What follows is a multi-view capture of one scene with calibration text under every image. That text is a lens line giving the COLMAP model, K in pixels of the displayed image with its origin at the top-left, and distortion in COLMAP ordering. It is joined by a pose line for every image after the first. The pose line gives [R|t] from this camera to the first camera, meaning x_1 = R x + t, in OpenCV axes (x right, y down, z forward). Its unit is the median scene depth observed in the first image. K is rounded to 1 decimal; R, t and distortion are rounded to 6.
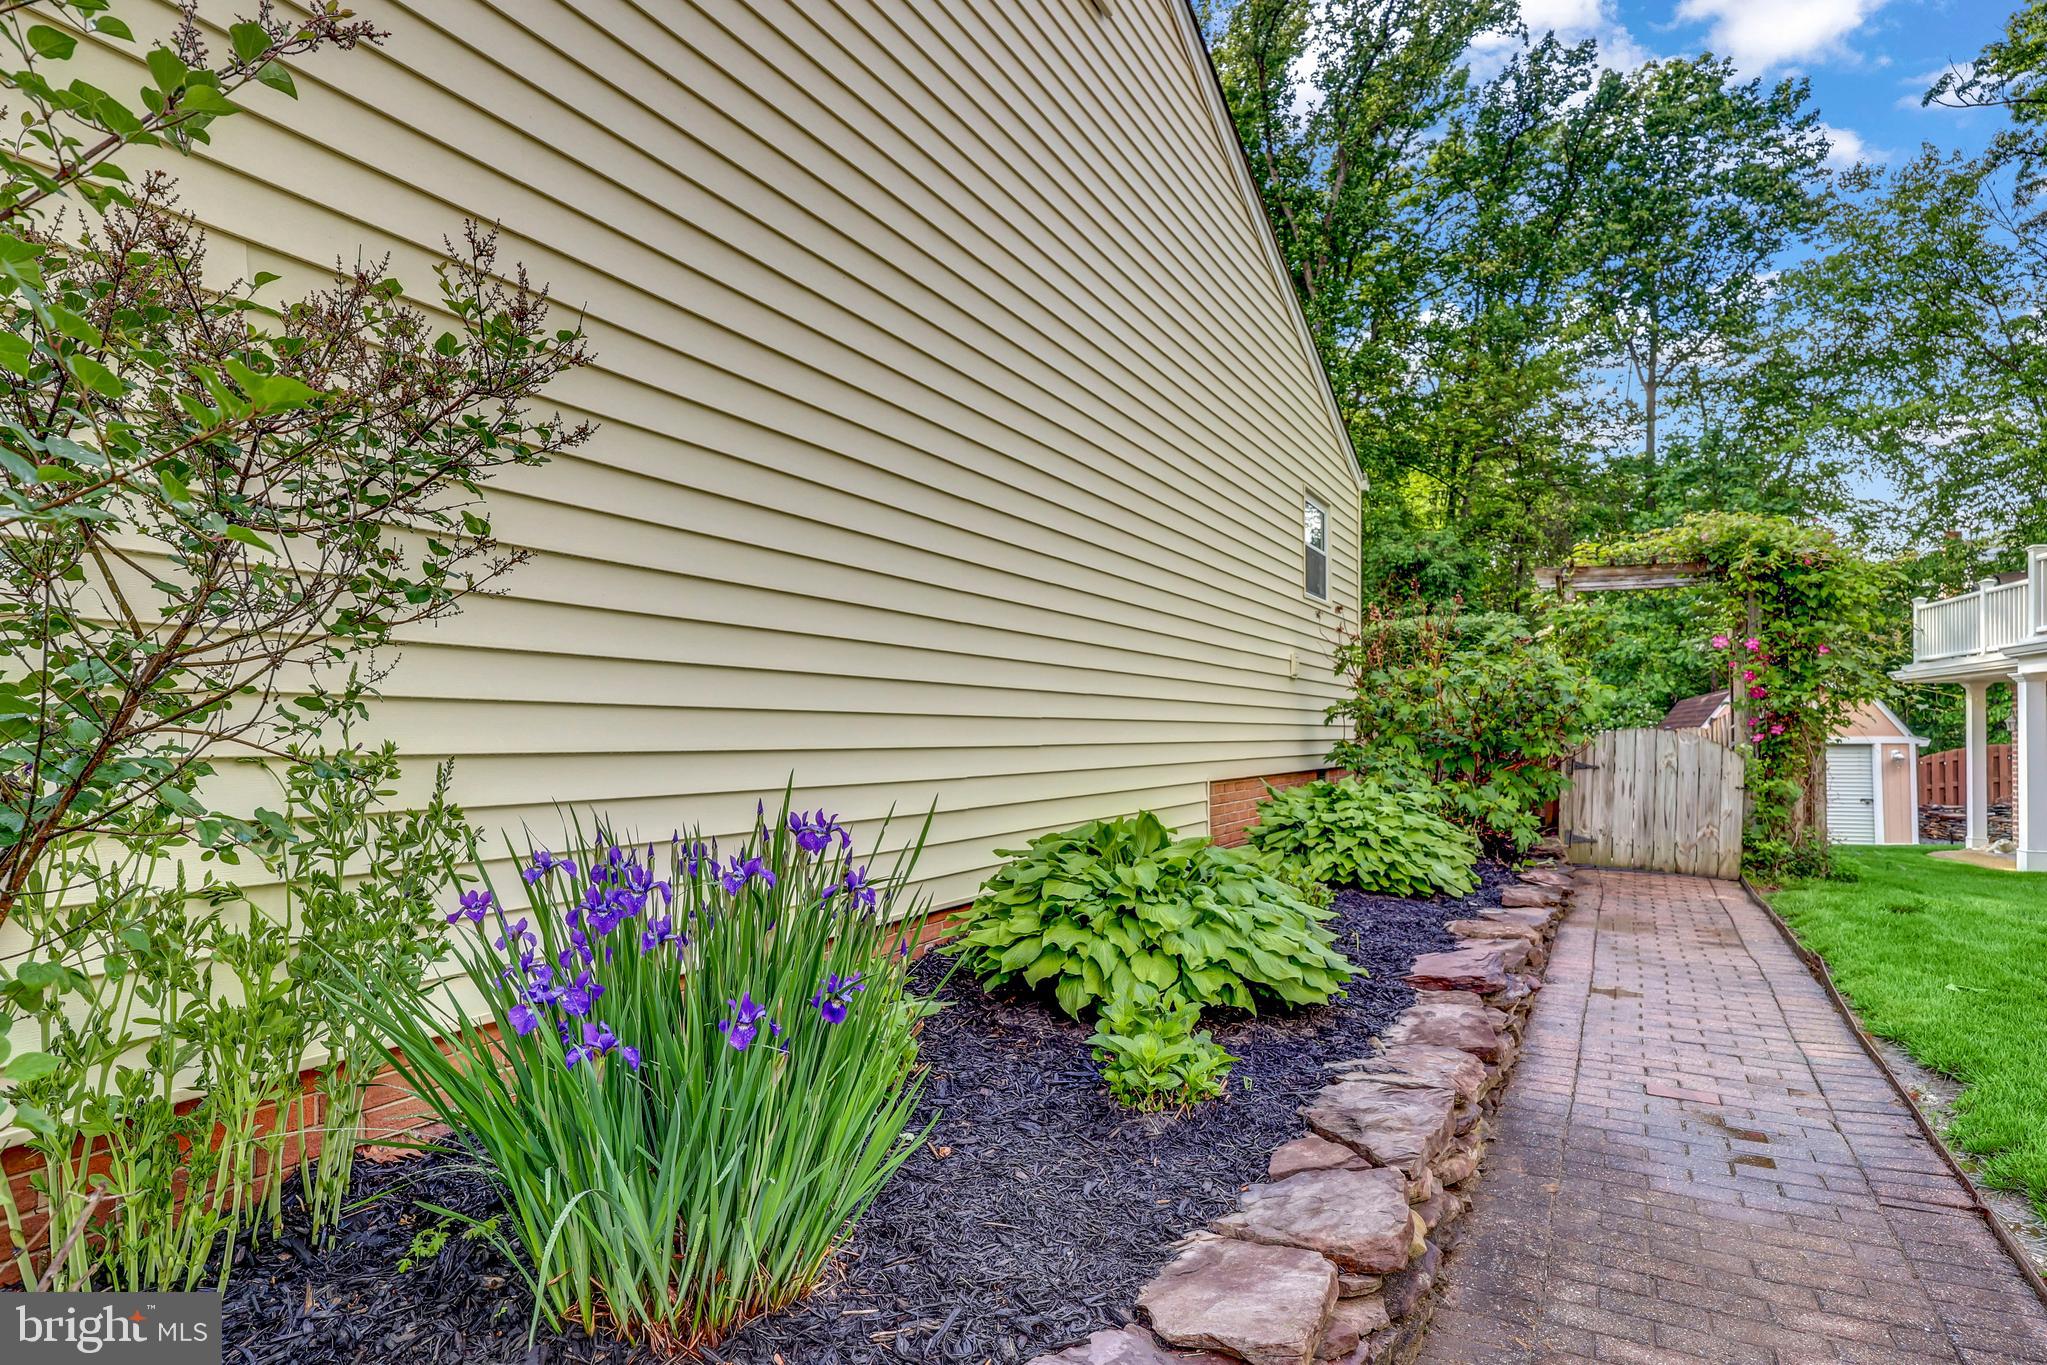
lens RADIAL K [[1050.1, 0, 1018.1], [0, 1050.1, 724.0], [0, 0, 1]] dist [0.000859, 0.000253]
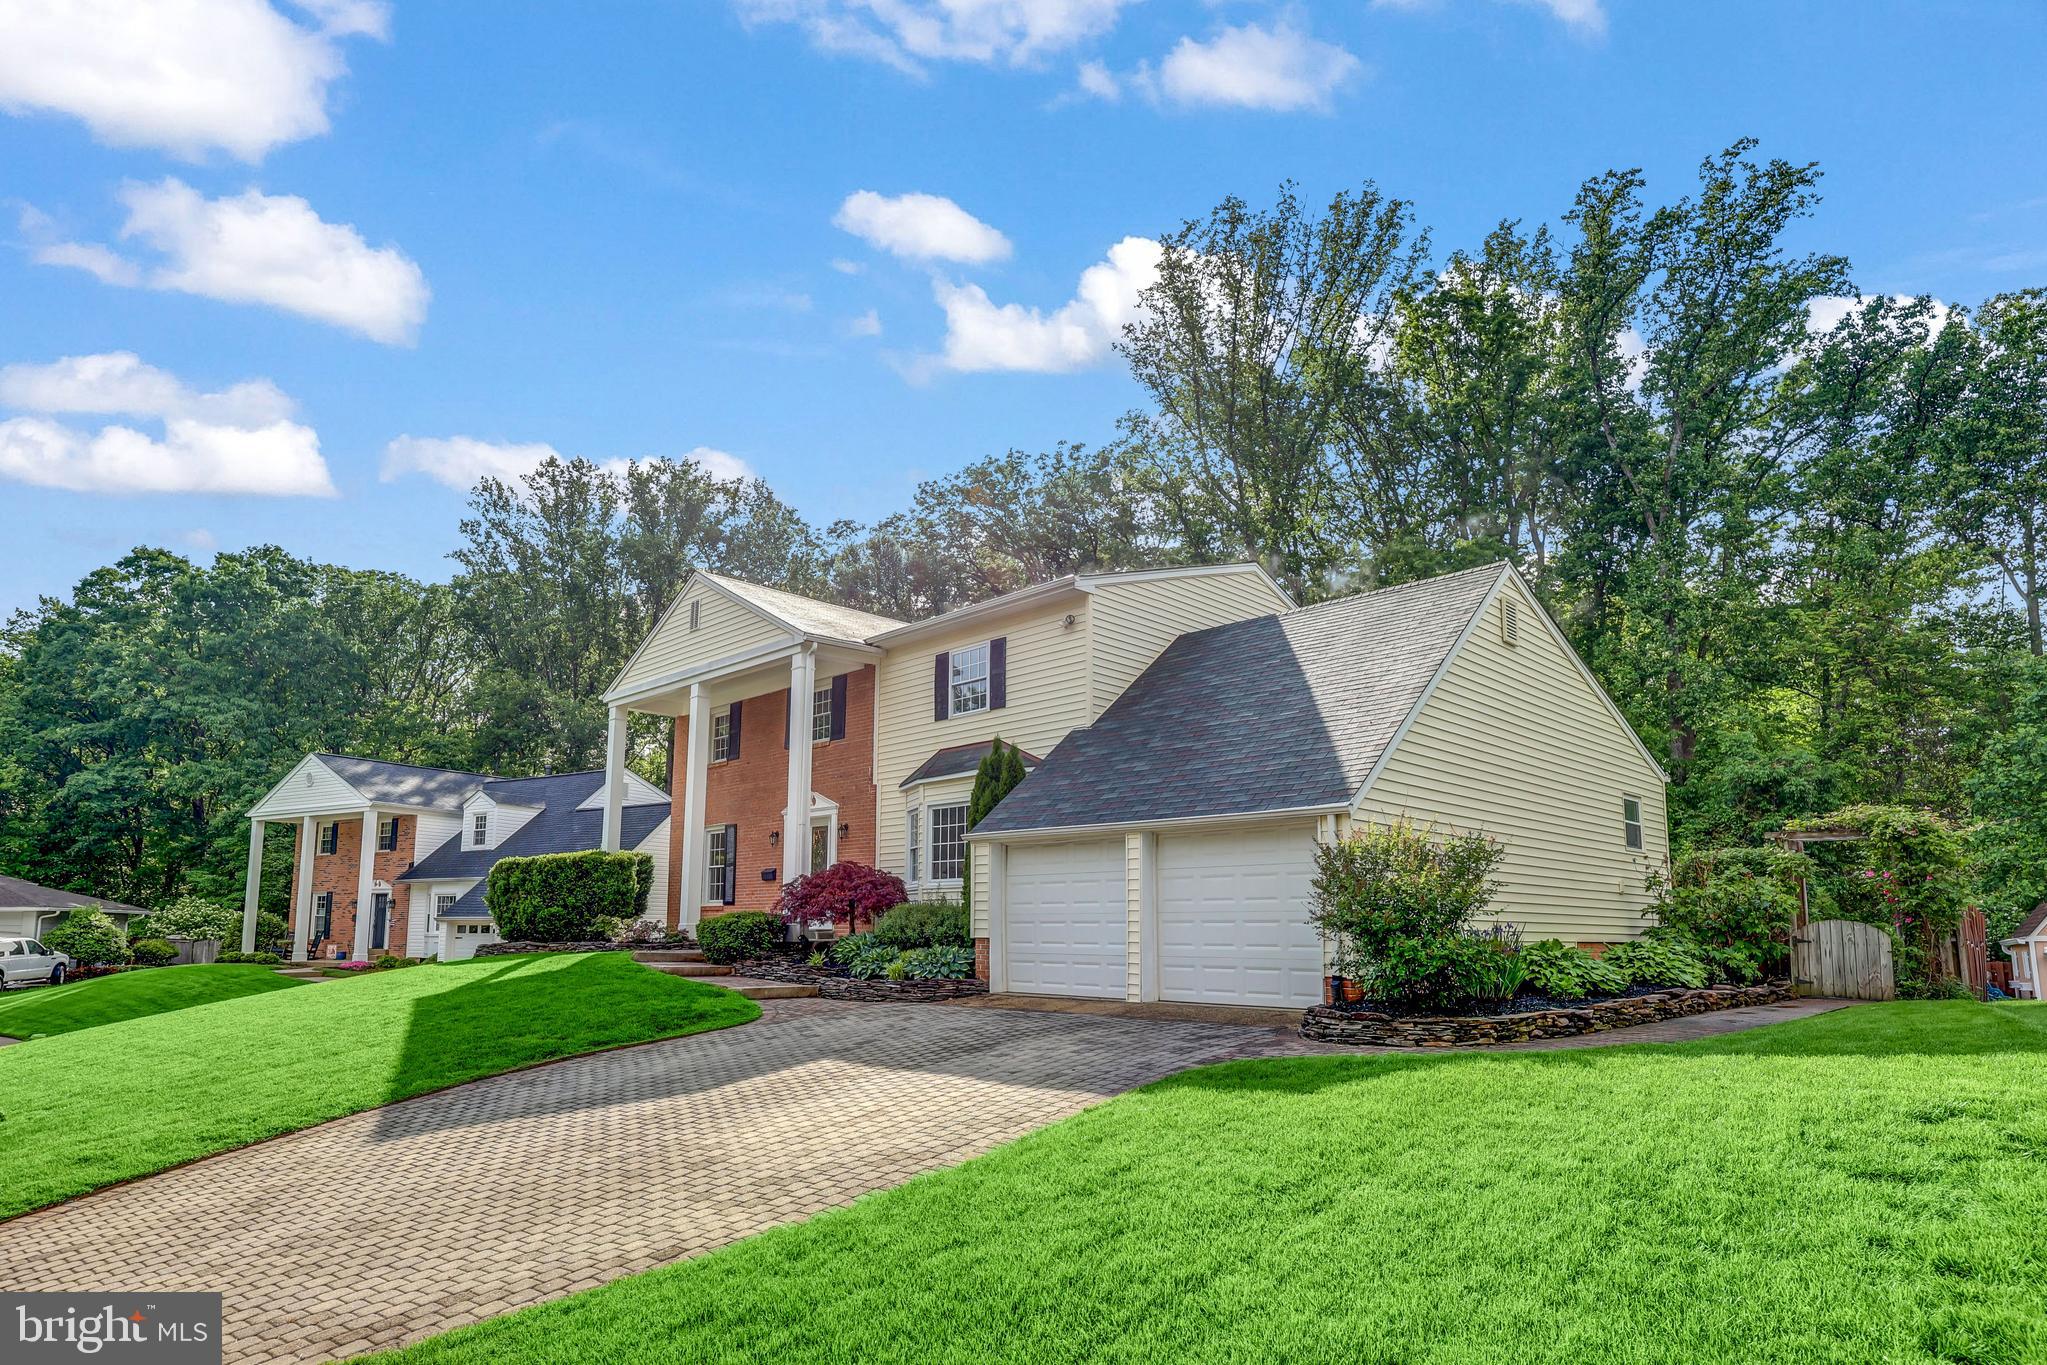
lens RADIAL K [[1124.6, 0, 1023.5], [0, 1124.6, 796.4], [0, 0, 1]] dist [0.000430, 0.001050]
pose [[0.962581, -0.028928, -0.269445, -0.242299], [-0.003518, 0.992868, -0.119164, 0.030220], [0.270970, 0.115653, 0.955615, -1.340602]]
